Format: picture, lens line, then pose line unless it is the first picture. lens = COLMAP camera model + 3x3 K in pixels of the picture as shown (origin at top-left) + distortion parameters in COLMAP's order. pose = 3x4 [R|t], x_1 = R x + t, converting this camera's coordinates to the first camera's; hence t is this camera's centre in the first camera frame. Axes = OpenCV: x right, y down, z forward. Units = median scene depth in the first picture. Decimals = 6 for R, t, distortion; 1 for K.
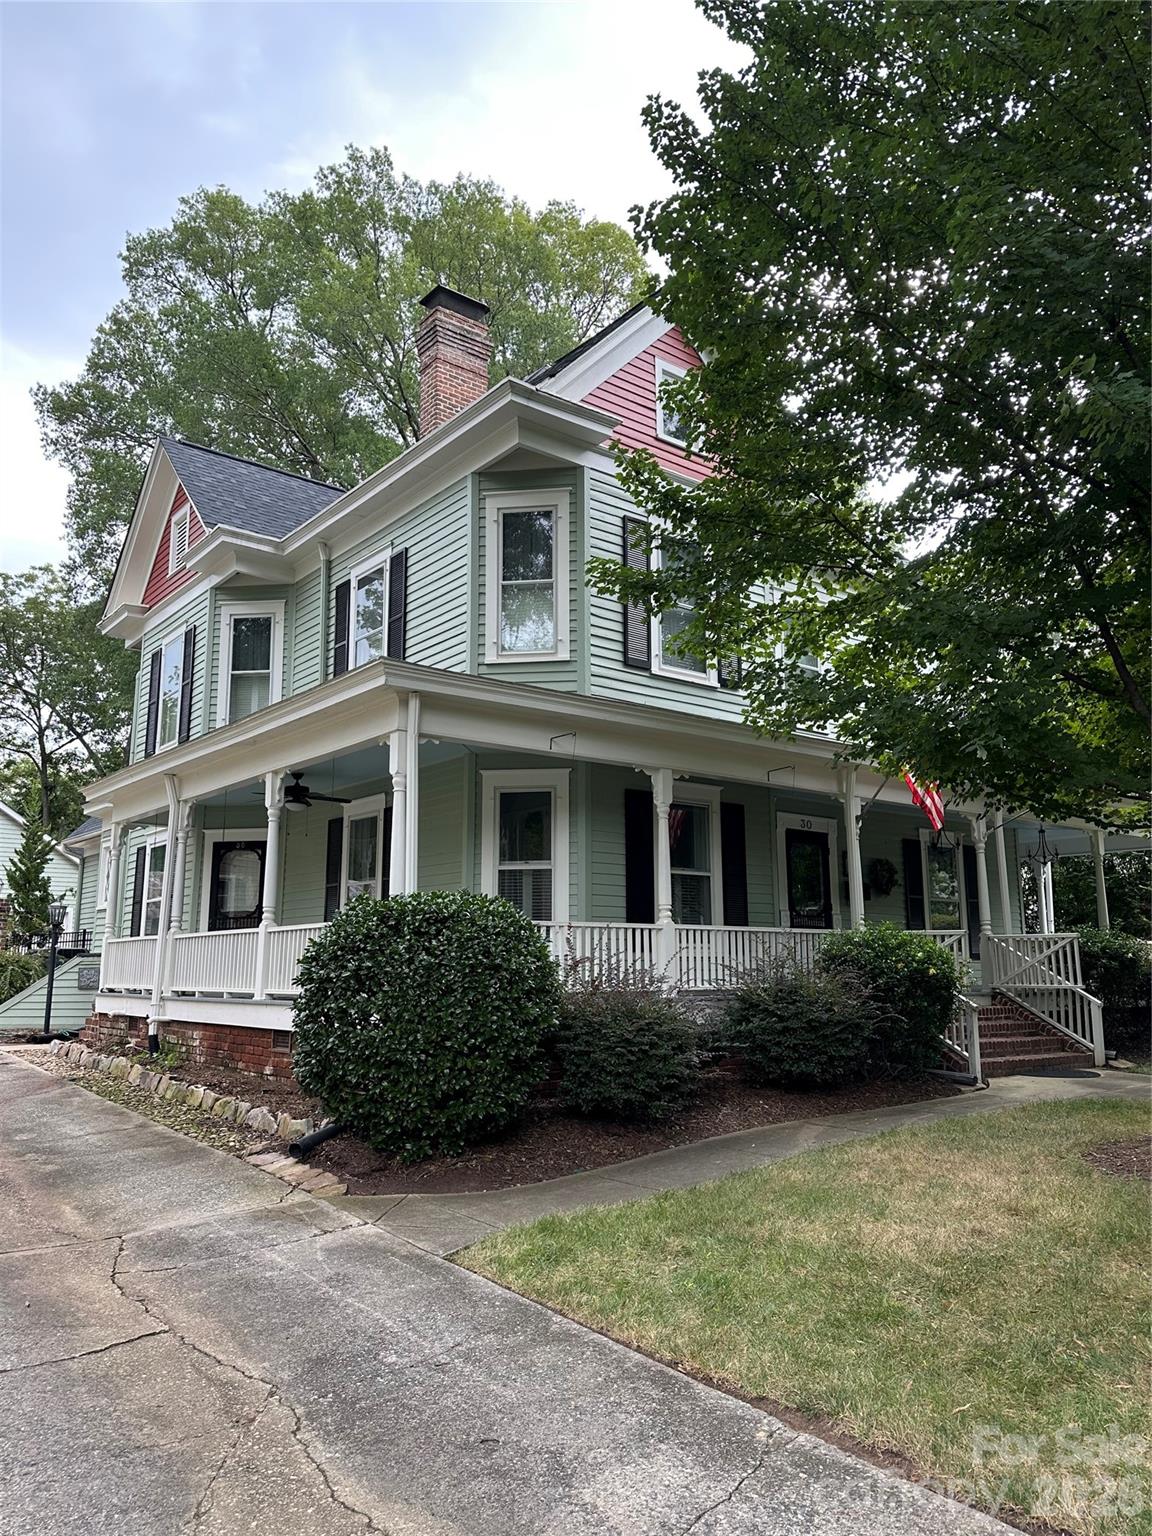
lens RADIAL K [[1127.7, 0, 578.5], [0, 1127.7, 767.7], [0, 0, 1]] dist [0.041353, -0.033524]
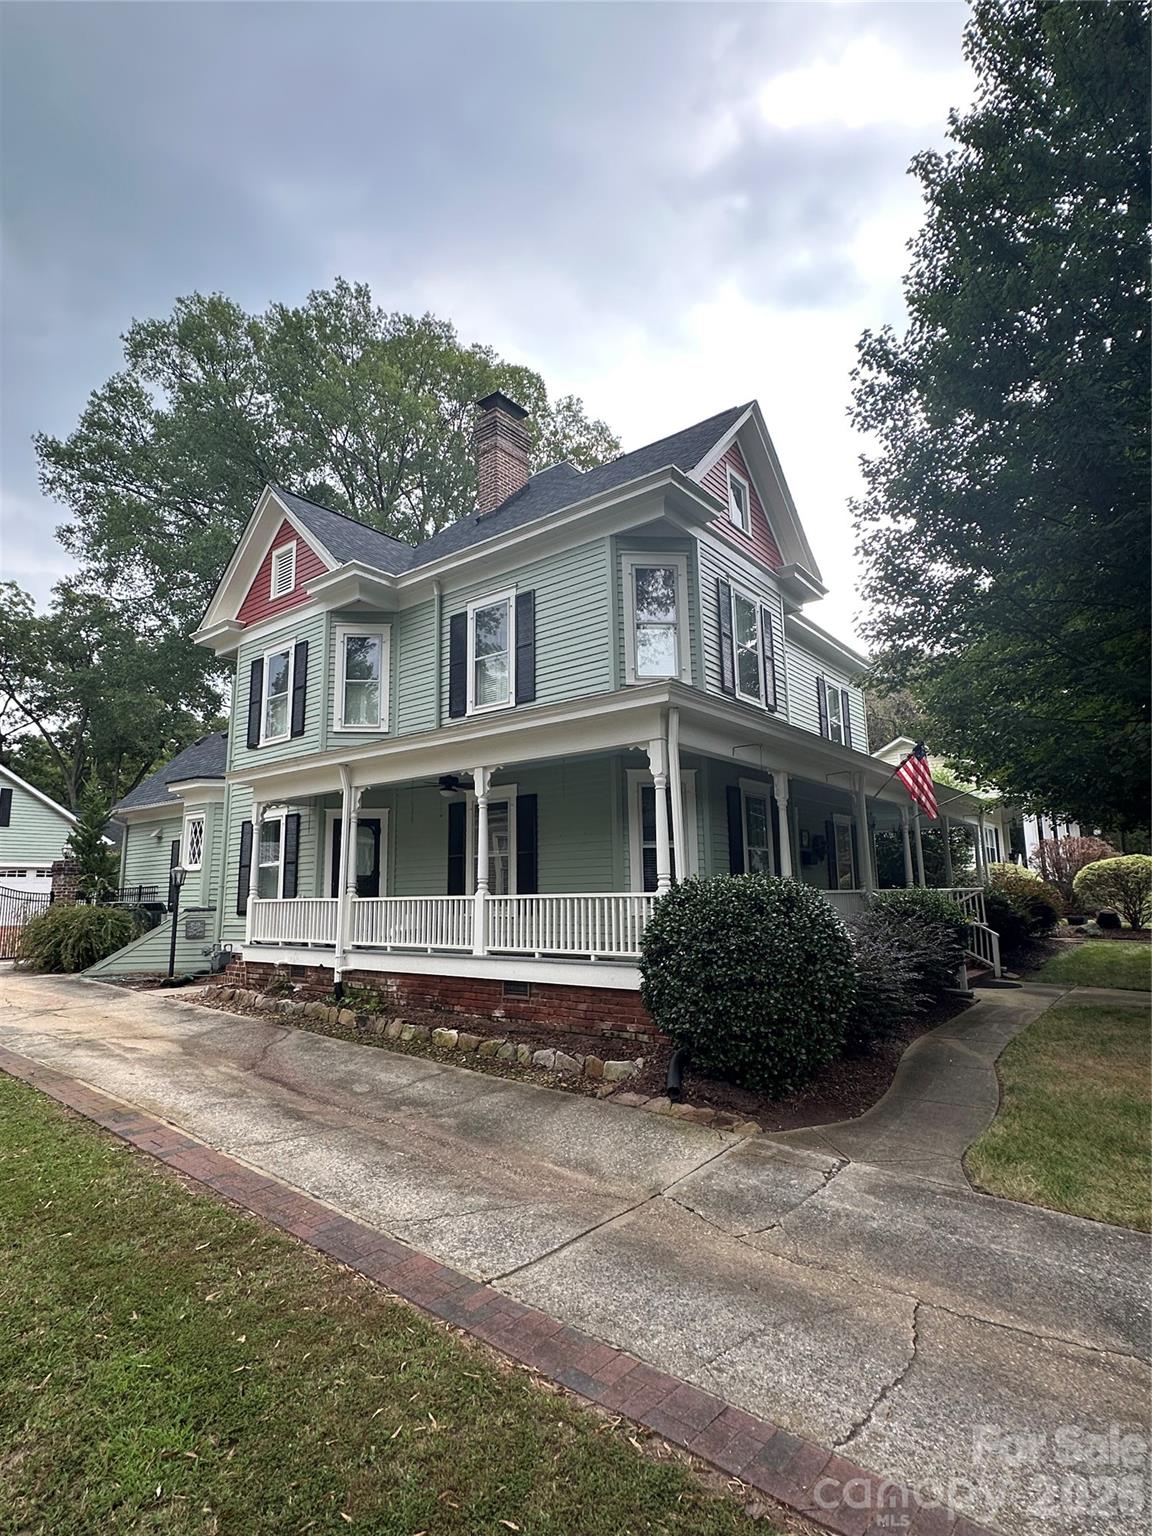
lens RADIAL K [[788.3, 0, 572.9], [0, 788.3, 767.6], [0, 0, 1]] dist [-0.005774, 0.003275]
pose [[0.971659, 0.024946, 0.235067, -0.283369], [-0.027473, 0.999595, 0.007481, -0.003269], [-0.234785, -0.013727, 0.971950, 0.117030]]
